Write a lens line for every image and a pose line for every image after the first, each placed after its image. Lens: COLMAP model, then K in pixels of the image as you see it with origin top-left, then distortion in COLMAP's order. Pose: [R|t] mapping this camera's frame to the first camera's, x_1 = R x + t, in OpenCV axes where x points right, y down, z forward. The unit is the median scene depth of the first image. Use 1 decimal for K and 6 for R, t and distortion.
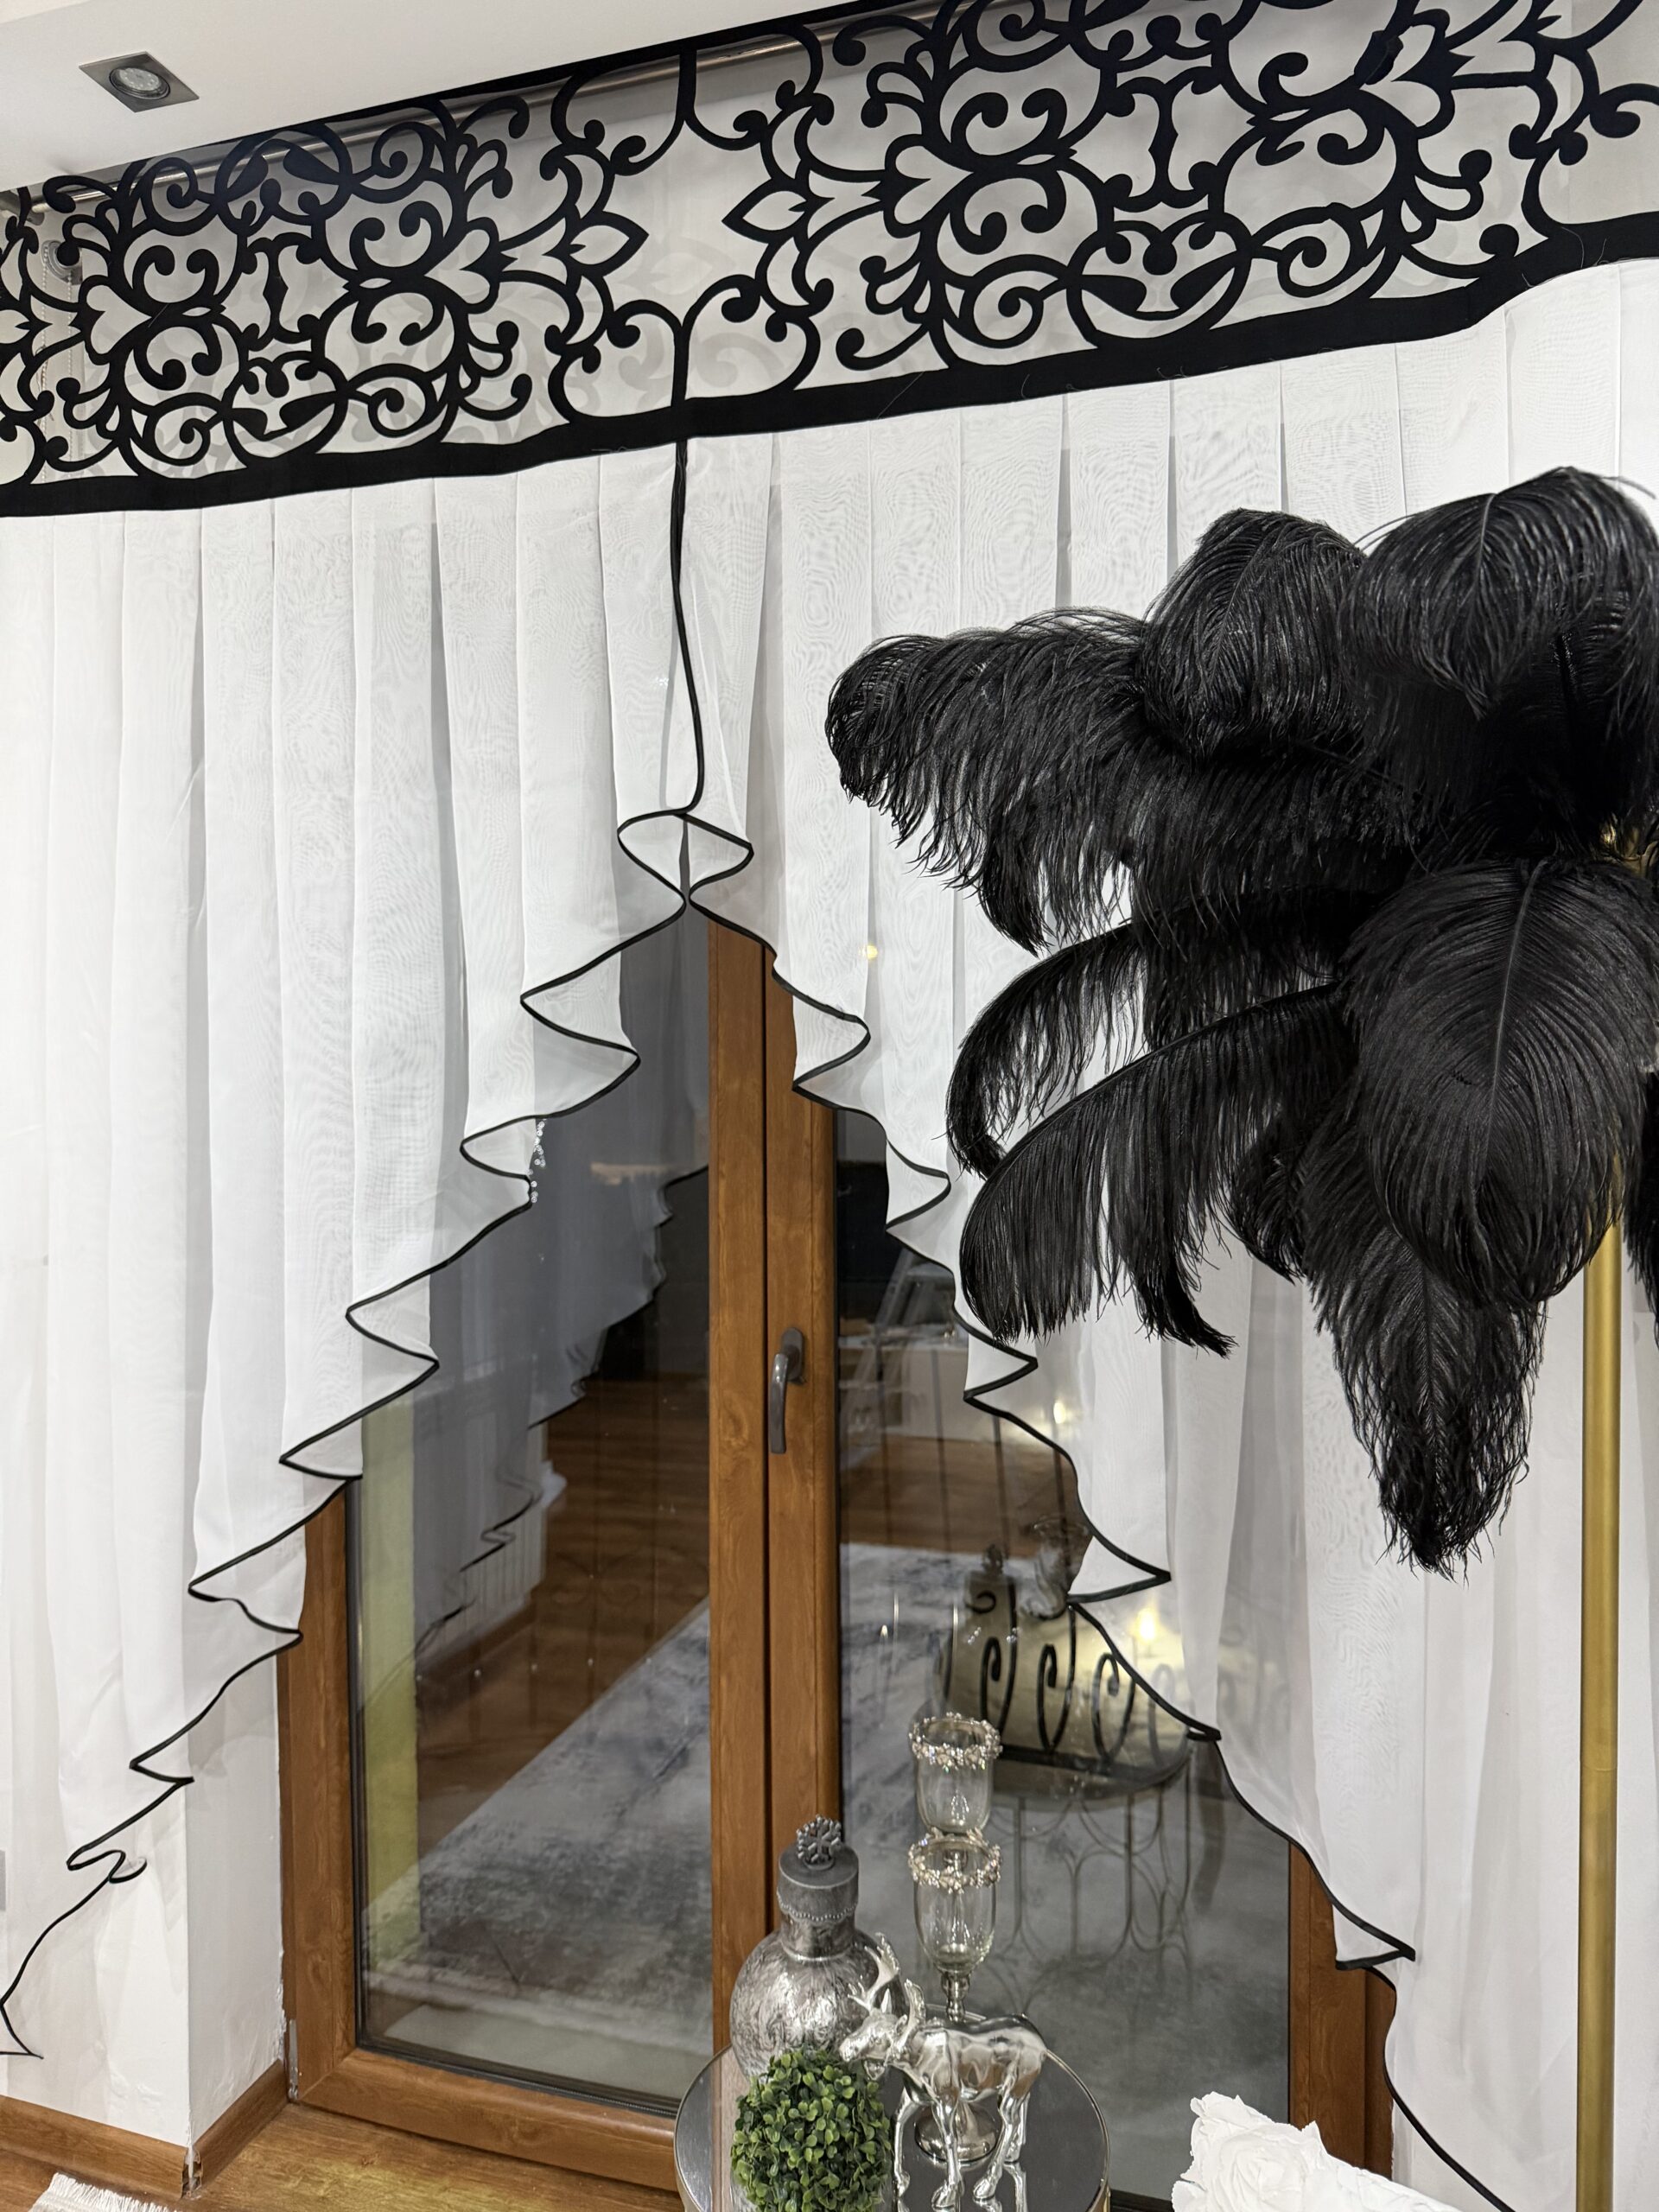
lens RADIAL K [[1566.2, 0, 793.2], [0, 1566.2, 1092.3], [0, 0, 1]] dist [-0.006016, -0.013966]
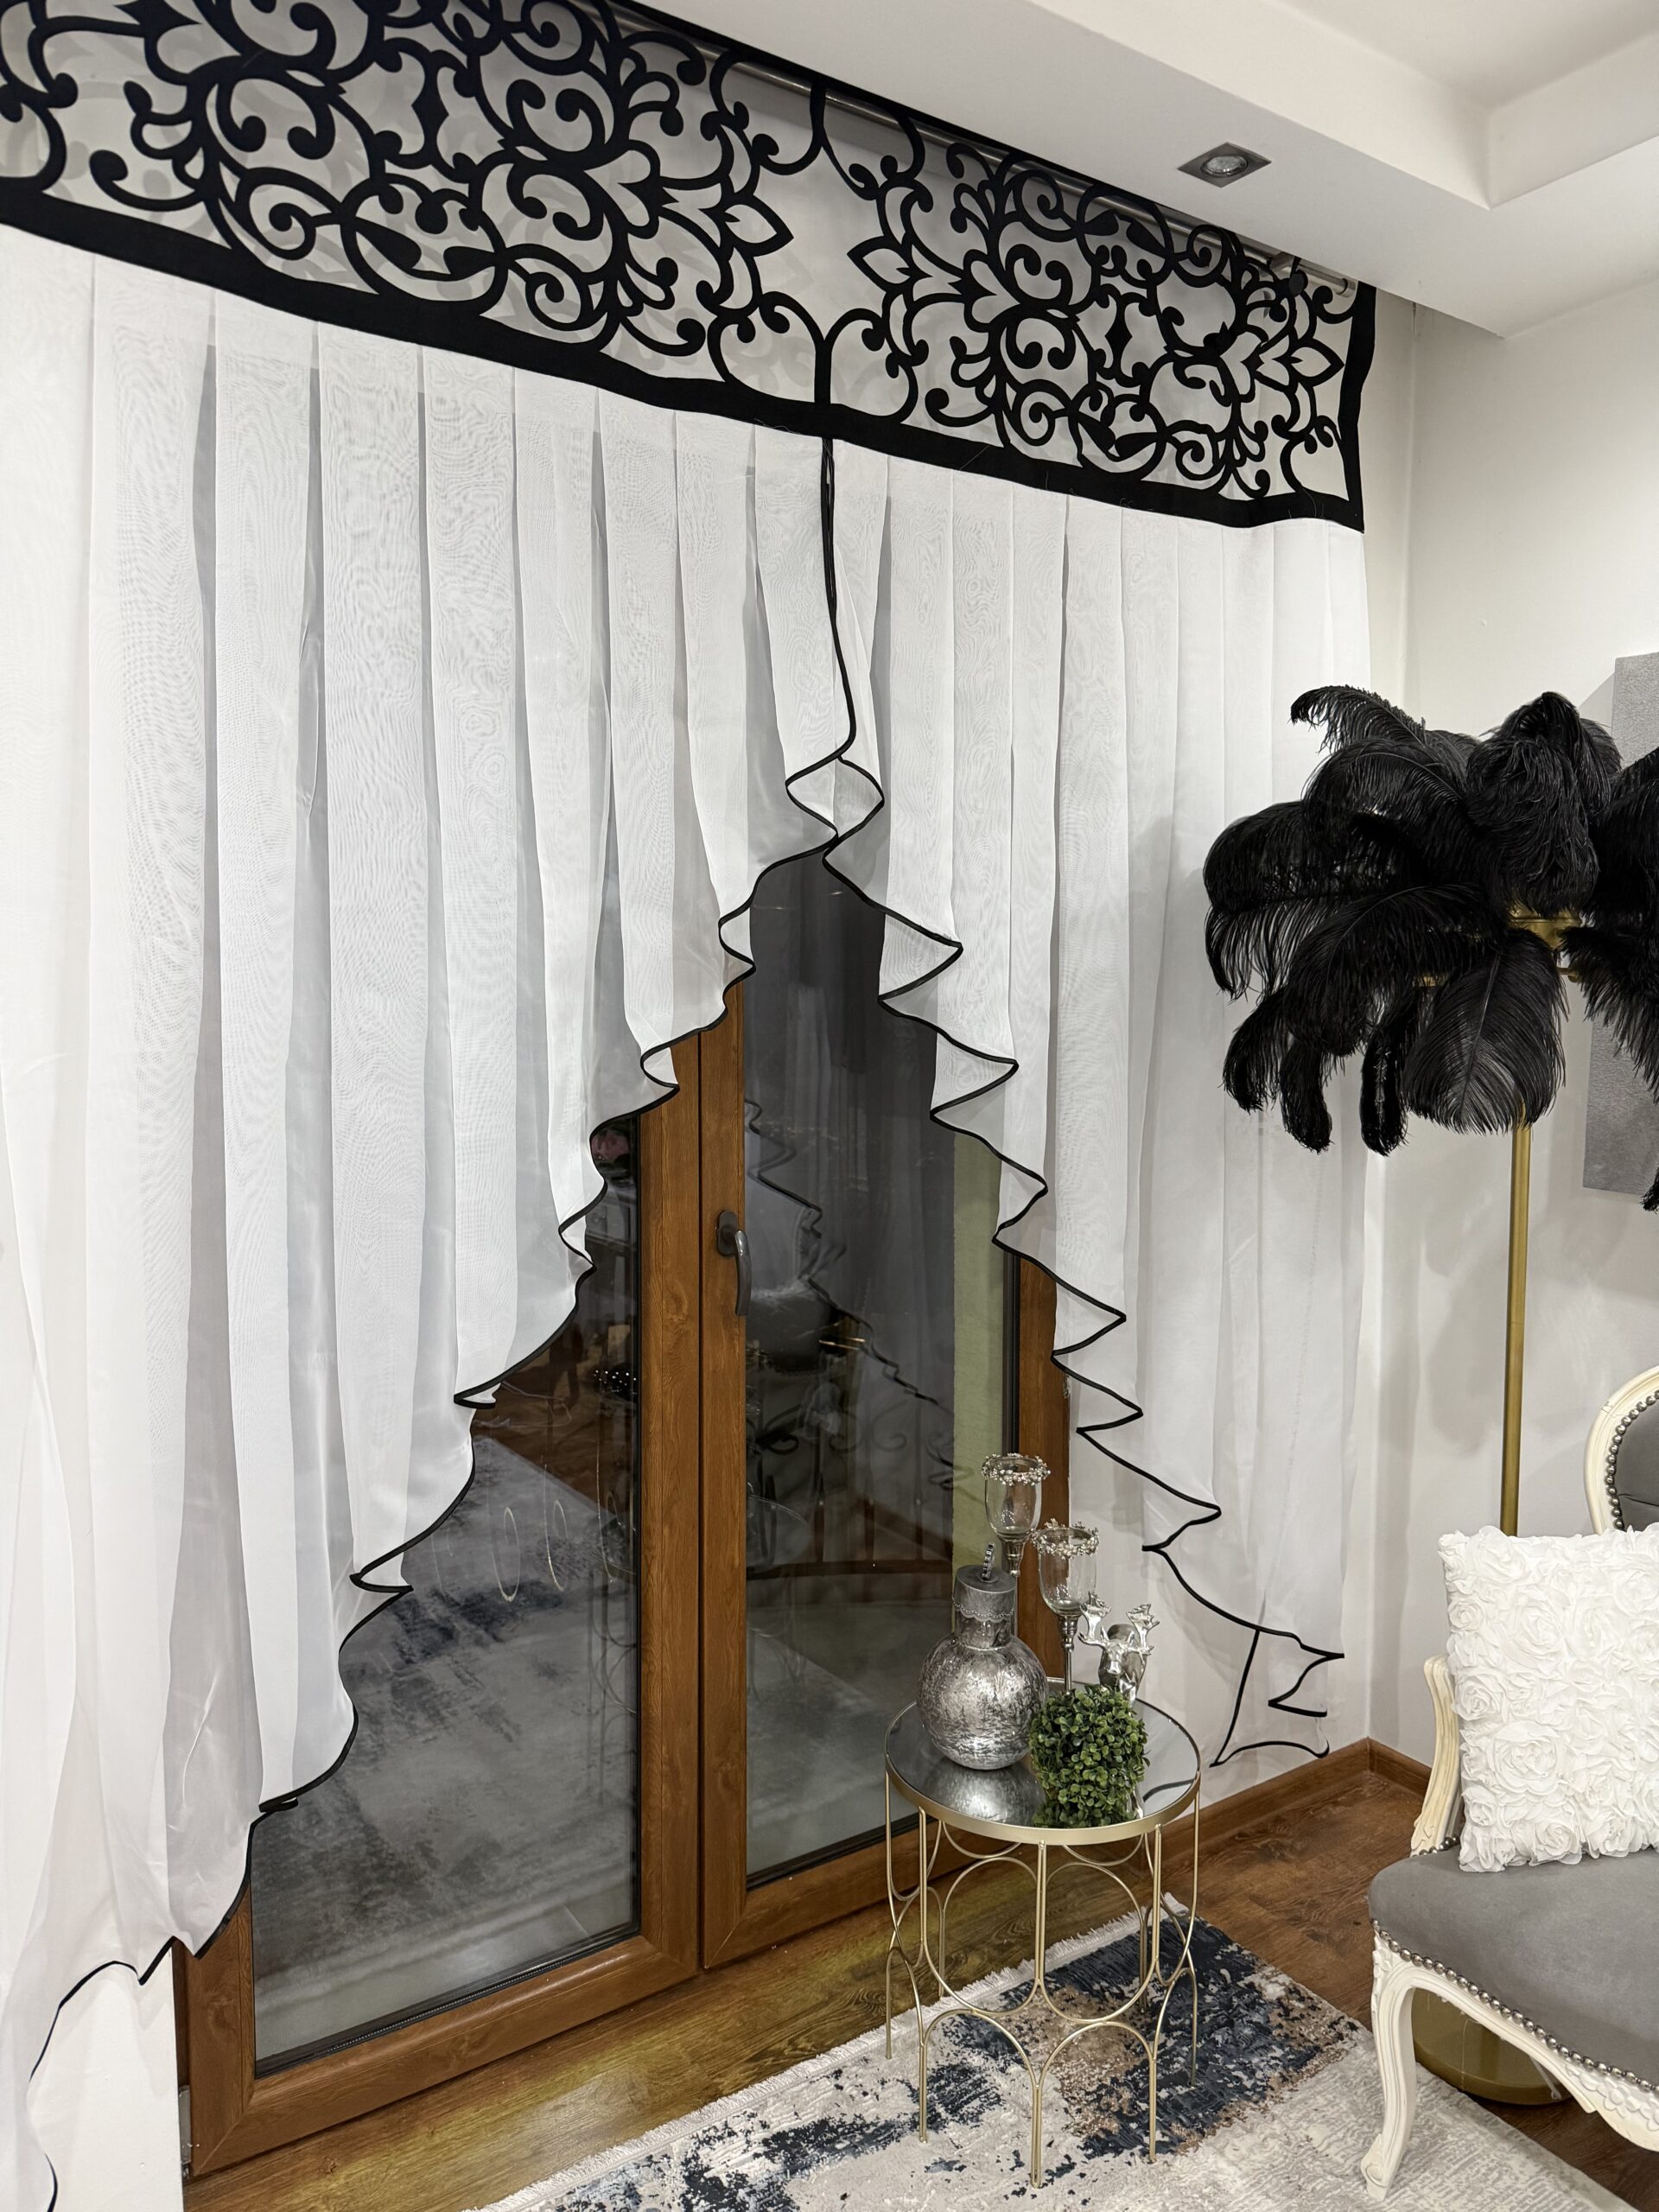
lens RADIAL K [[1566.2, 0, 812.0], [0, 1566.2, 1101.2], [0, 0, 1]] dist [-0.006016, -0.013966]
pose [[0.618477, -0.059023, 0.783583, -0.972667], [0.014357, 0.997857, 0.063831, -0.001589], [-0.785672, -0.028228, 0.617999, 0.273120]]
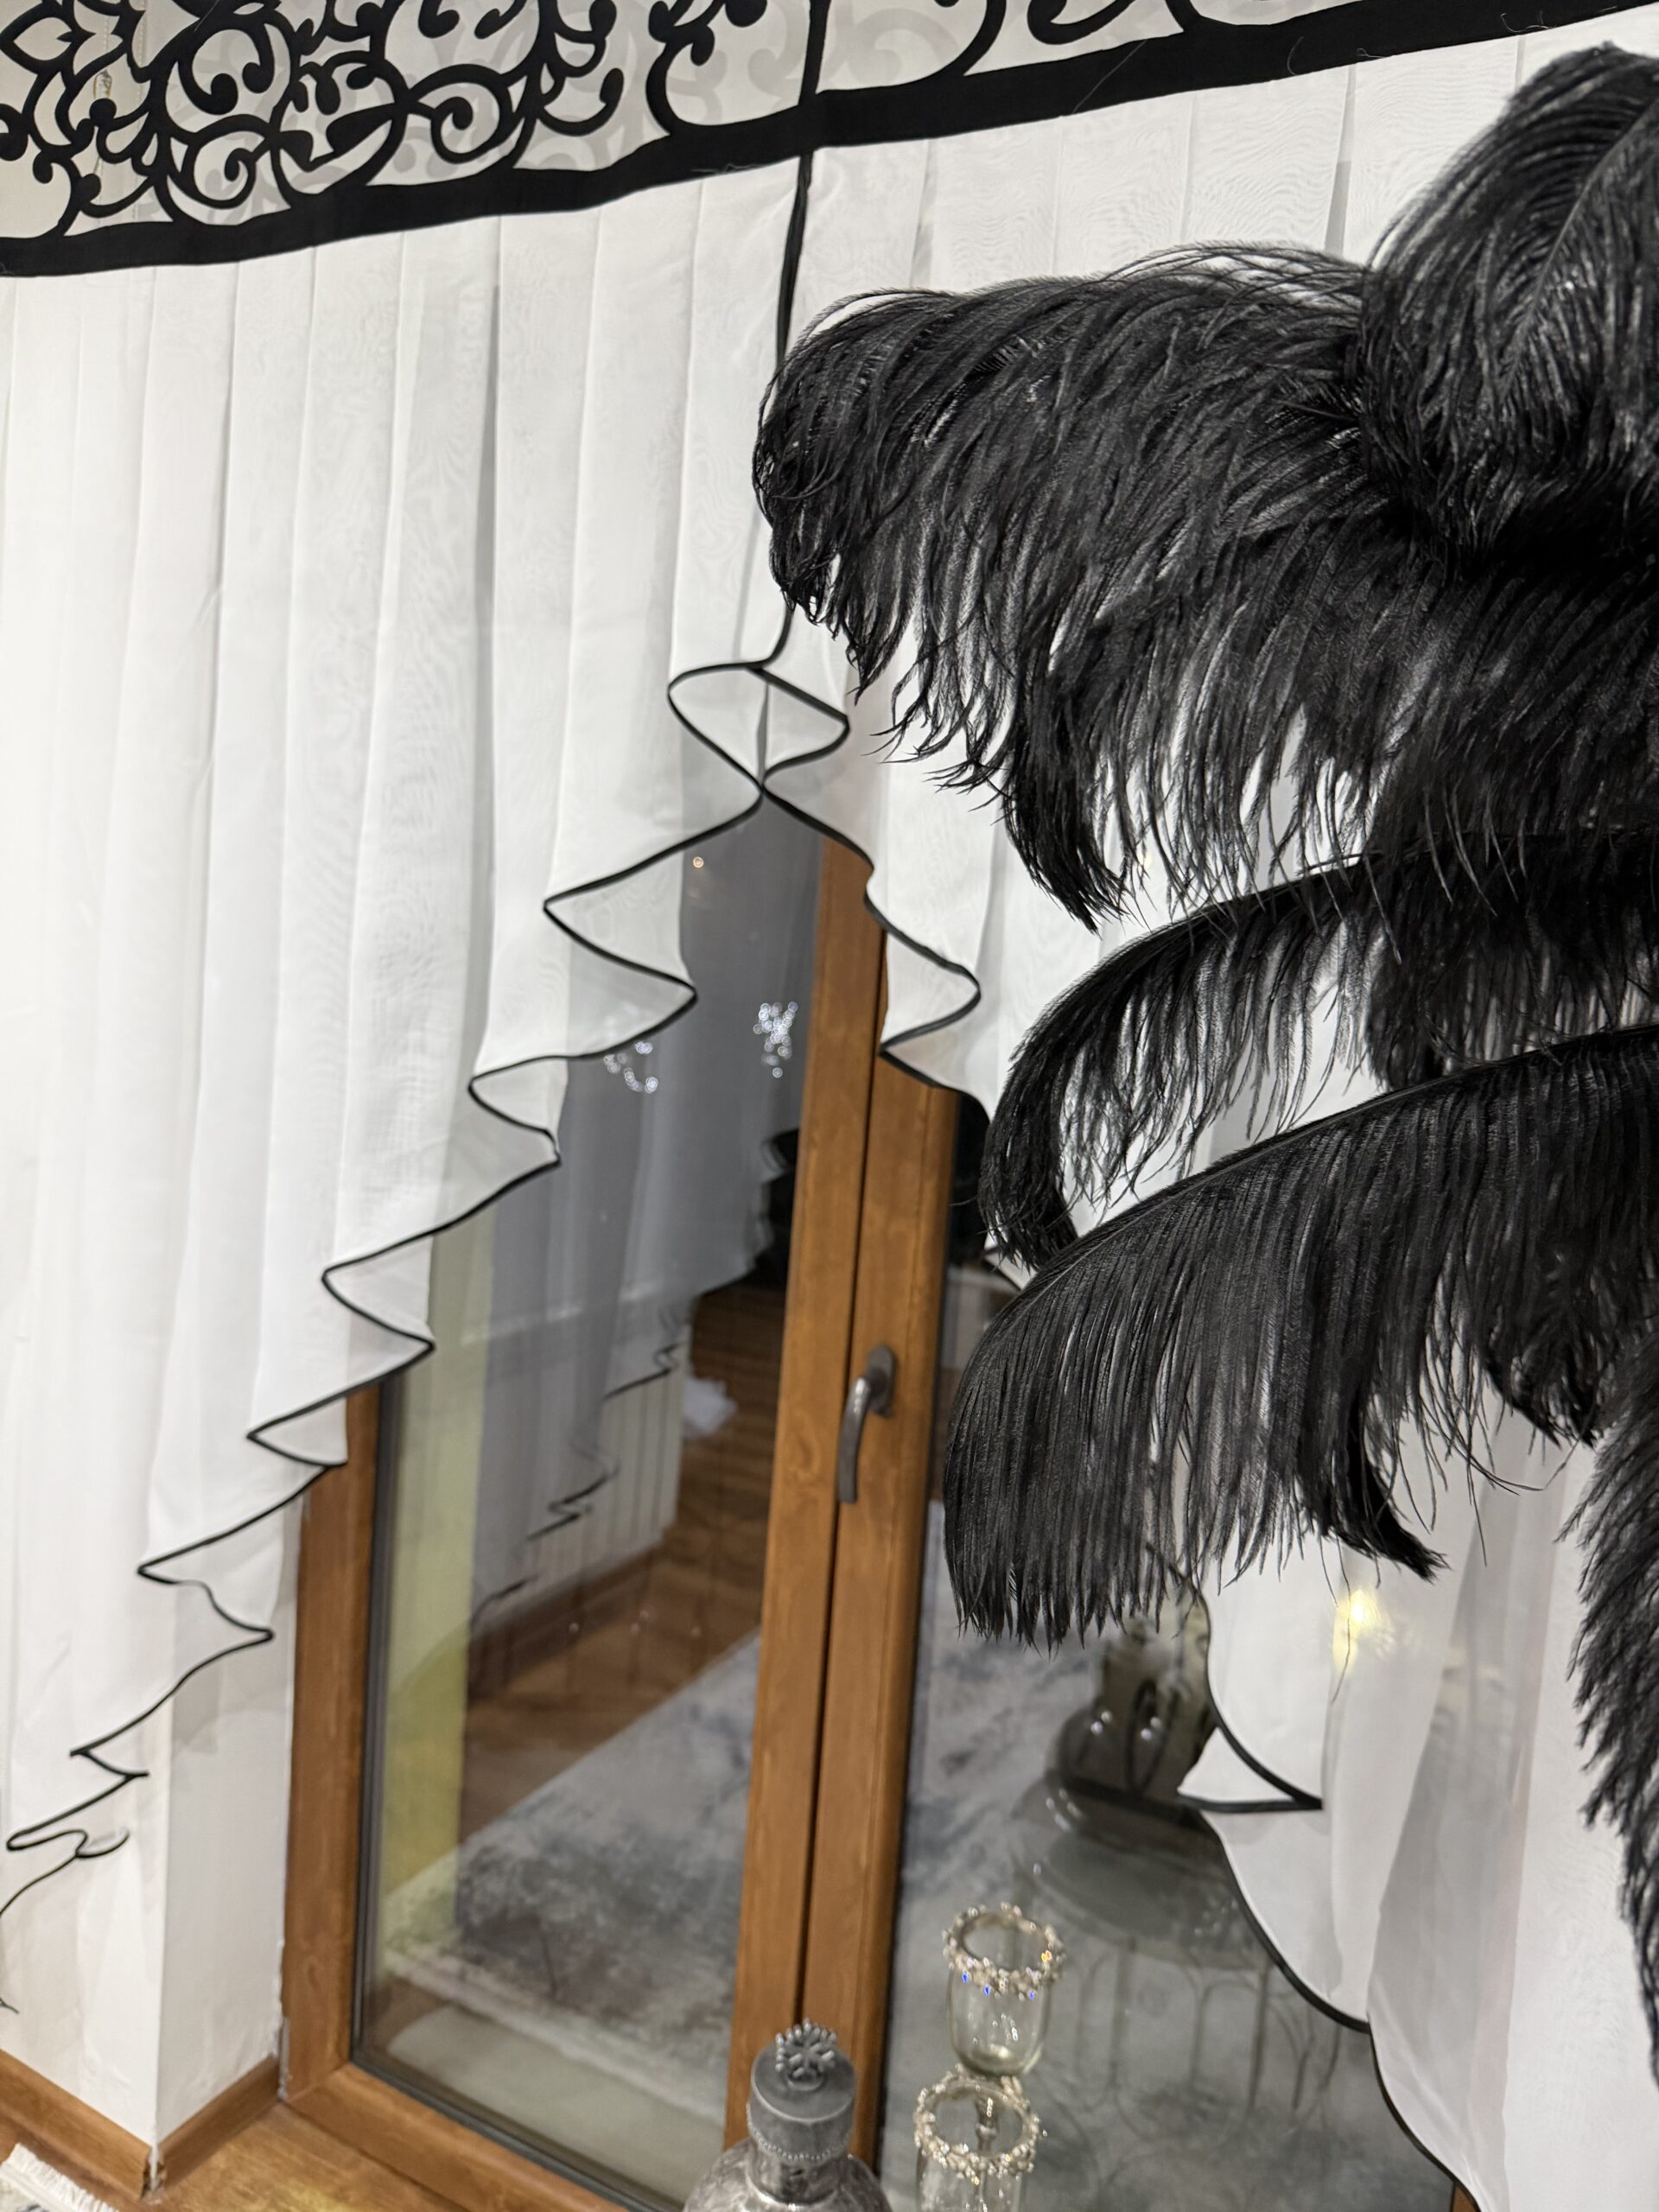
lens RADIAL K [[1566.2, 0, 792.5], [0, 1566.2, 1088.7], [0, 0, 1]] dist [-0.006016, -0.013966]
pose [[0.982159, 0.095662, -0.161904, 0.078047], [-0.085210, 0.993878, 0.070324, -0.033391], [0.167640, -0.055274, 0.984297, 0.251719]]
